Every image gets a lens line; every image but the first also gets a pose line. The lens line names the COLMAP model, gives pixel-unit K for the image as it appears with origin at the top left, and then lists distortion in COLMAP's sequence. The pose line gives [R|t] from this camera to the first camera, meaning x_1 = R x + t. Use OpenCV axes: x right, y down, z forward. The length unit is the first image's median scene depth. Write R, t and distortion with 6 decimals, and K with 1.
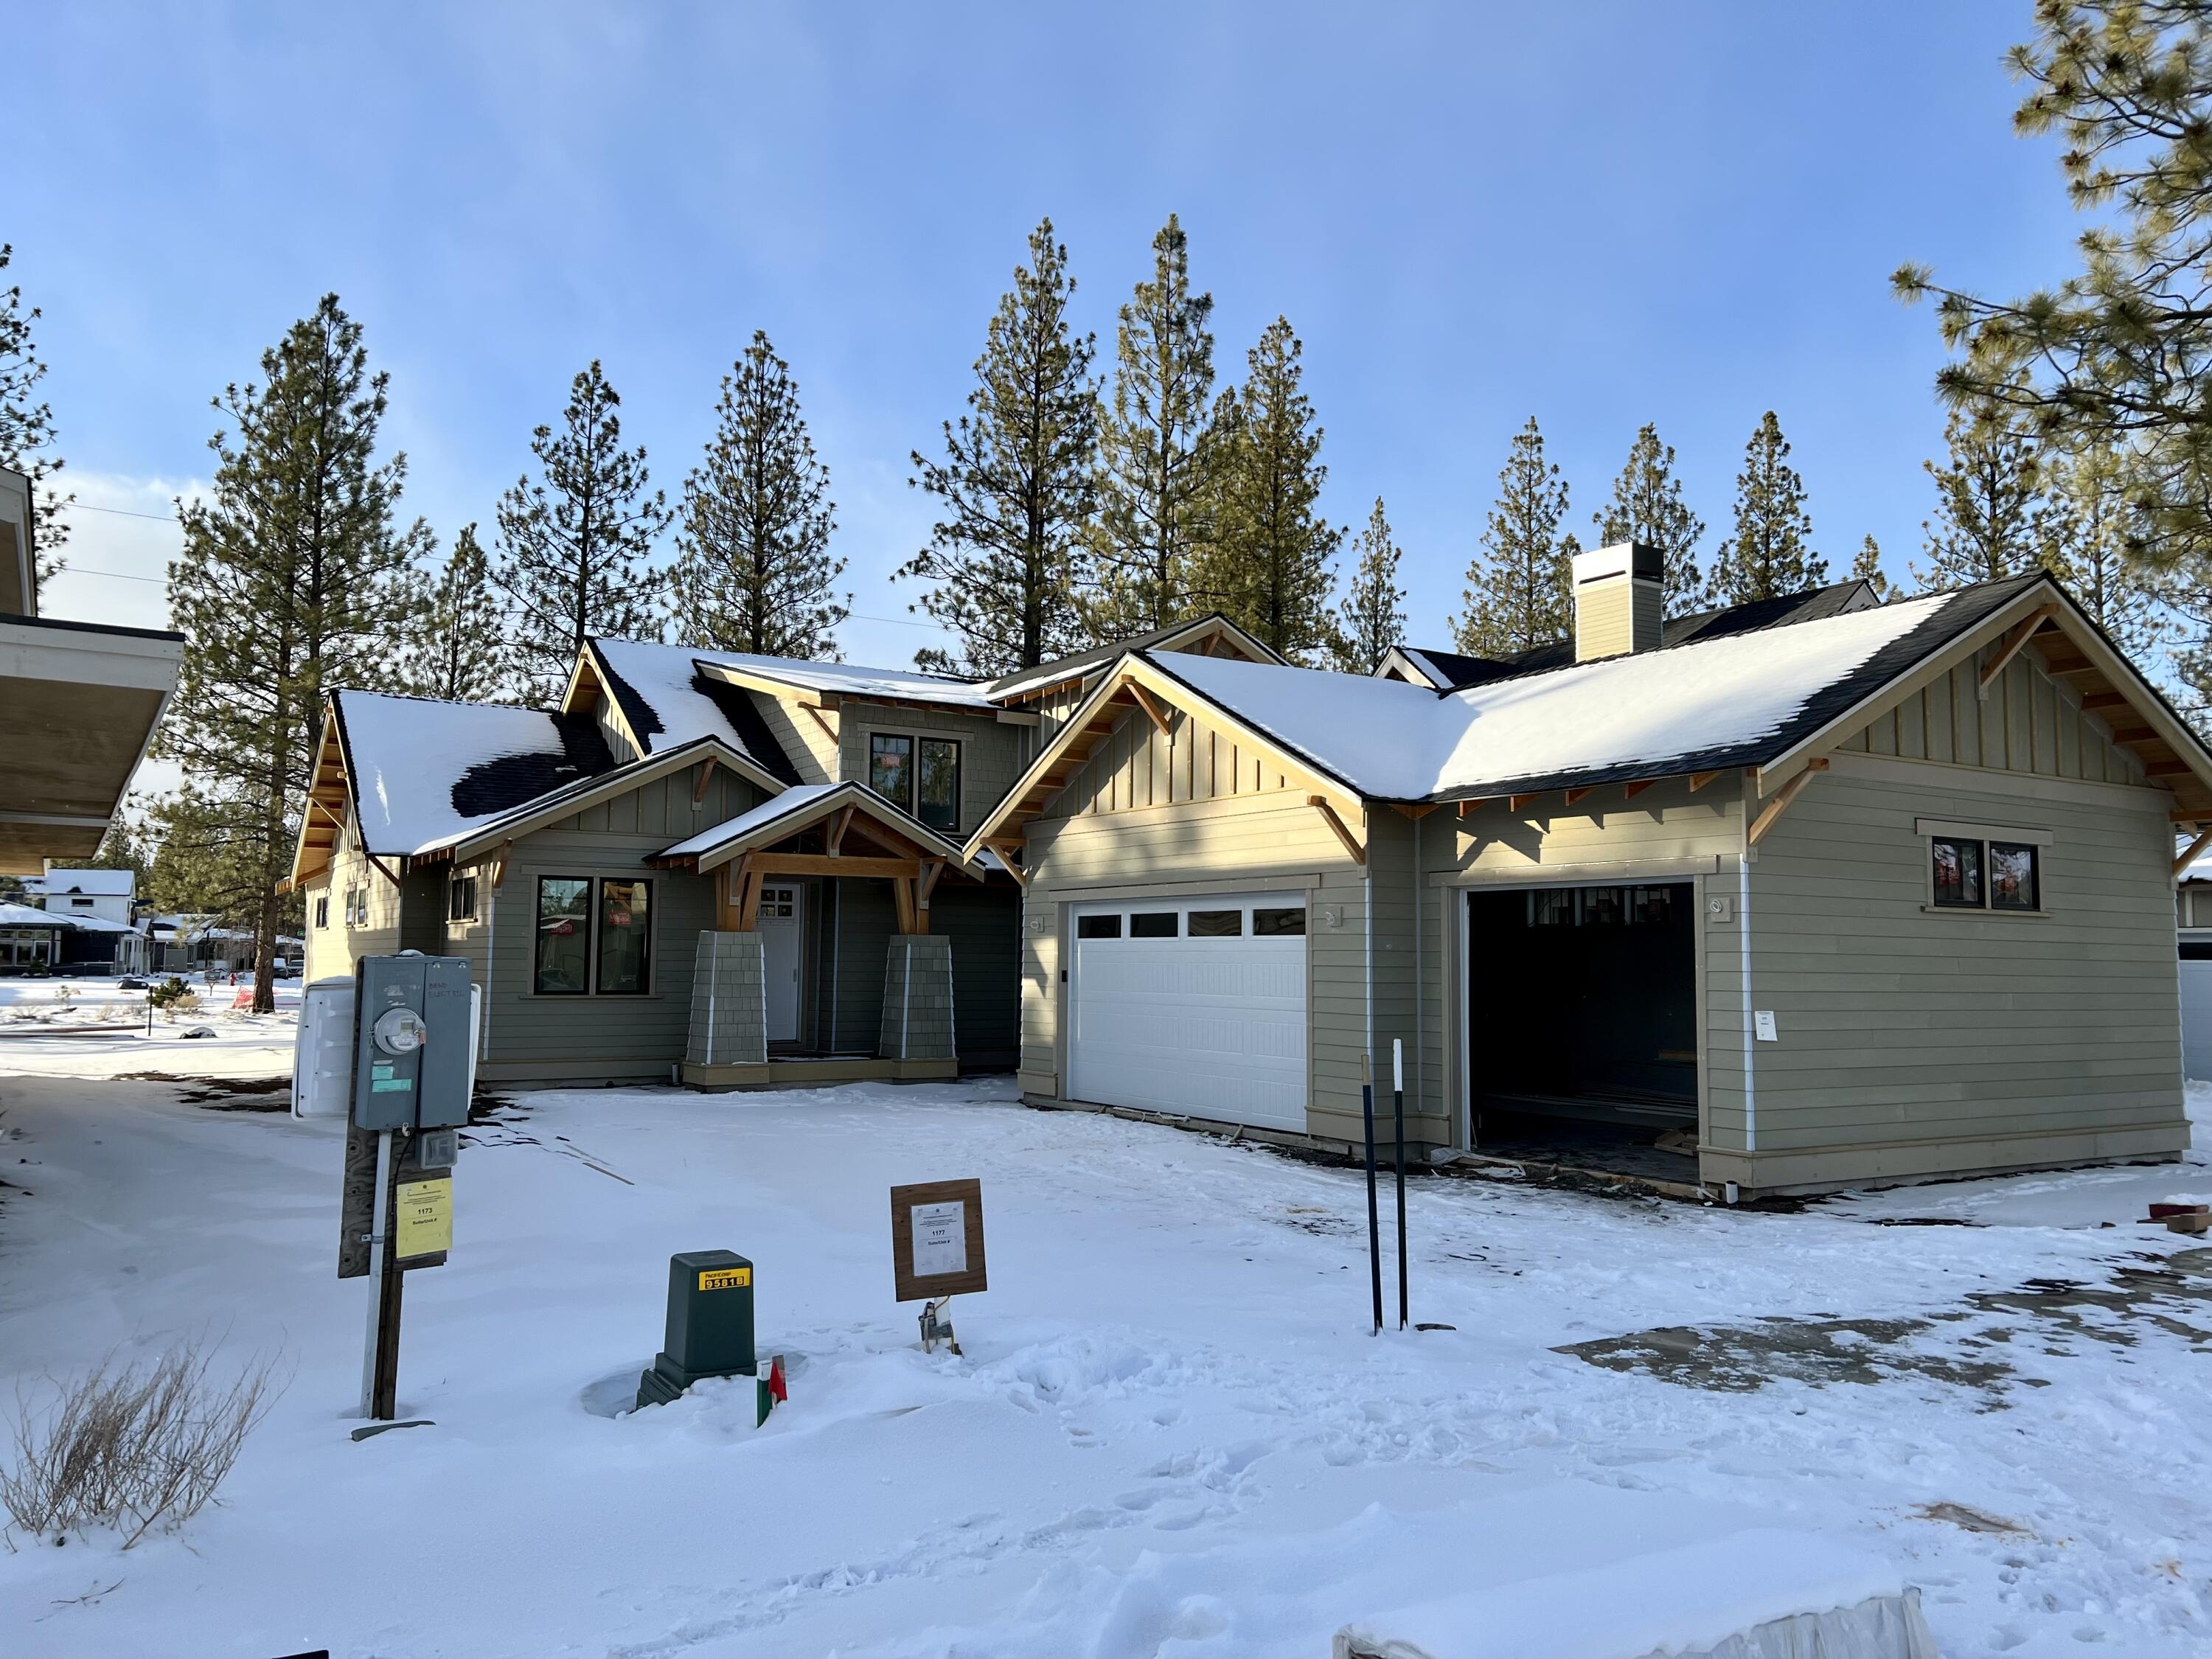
lens RADIAL K [[1653.8, 0, 1102.5], [0, 1653.8, 866.2], [0, 0, 1]] dist [0.003168, -0.003379]
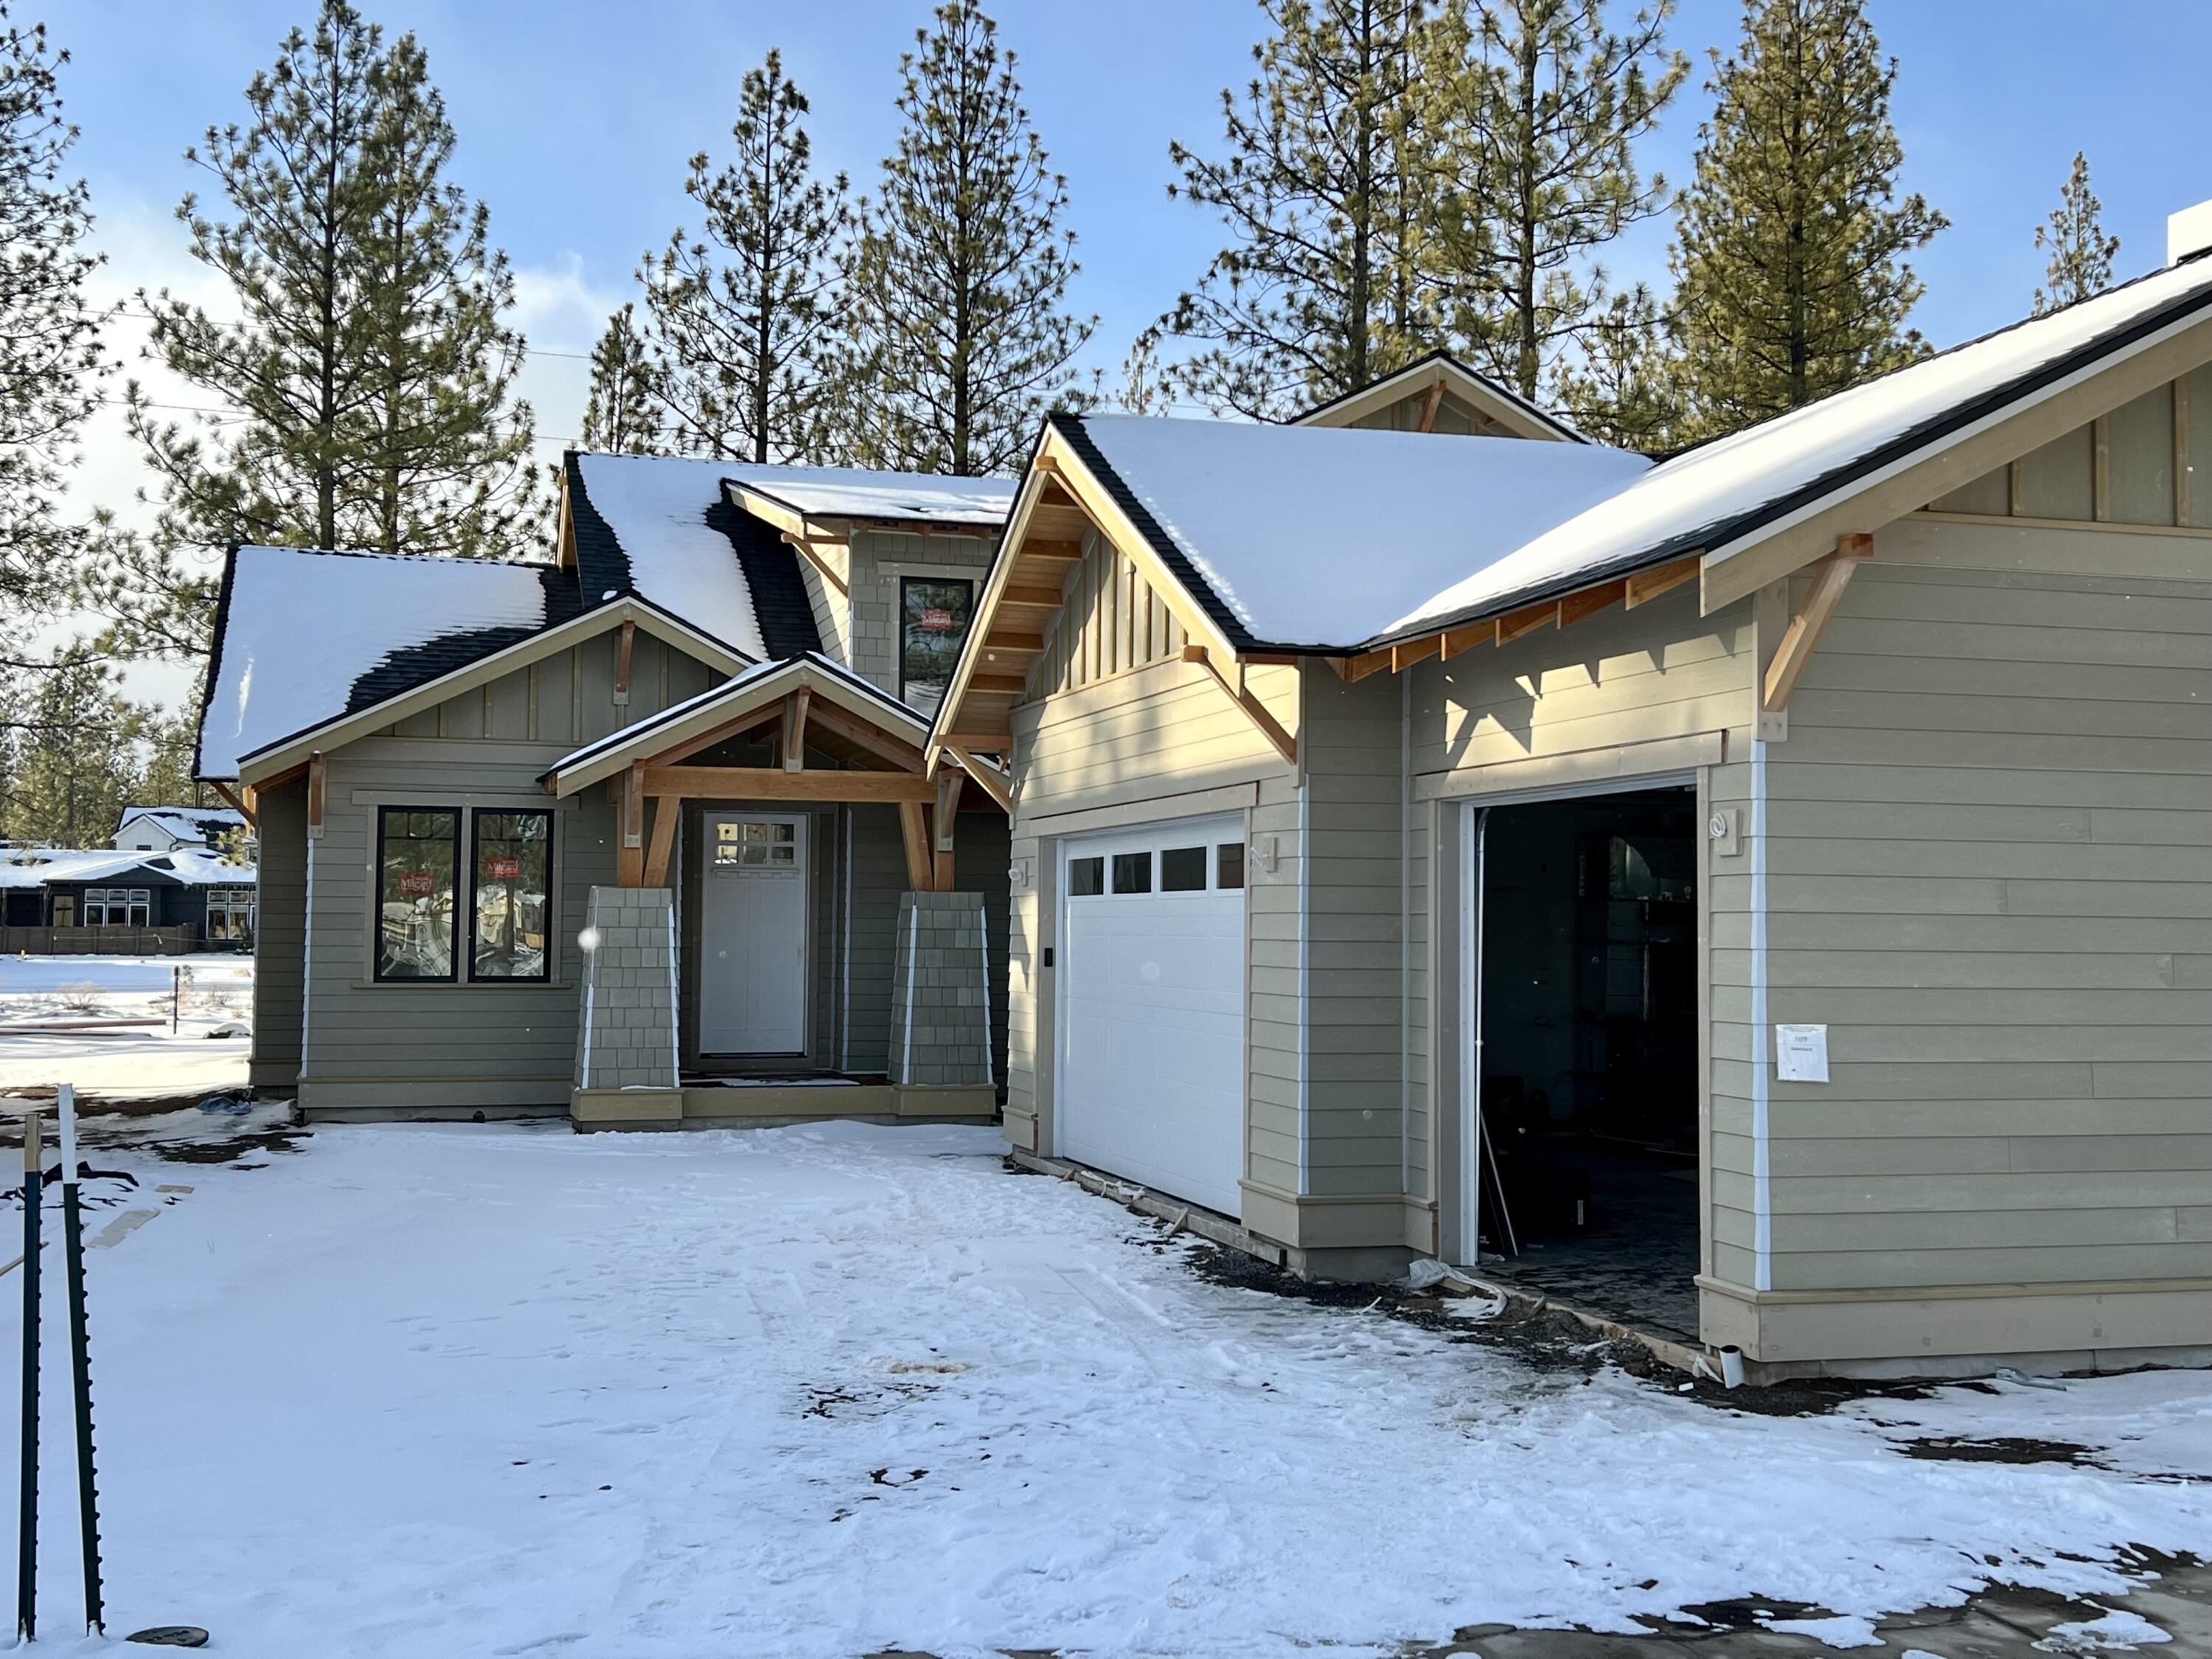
lens RADIAL K [[2493.1, 0, 1106.0], [0, 2493.1, 829.5], [0, 0, 1]] dist [0.038628, -0.019347]
pose [[0.959923, -0.011594, -0.280024, 0.131125], [0.015661, 0.999802, 0.012292, 0.004055], [0.279826, -0.016185, 0.959914, 0.057604]]
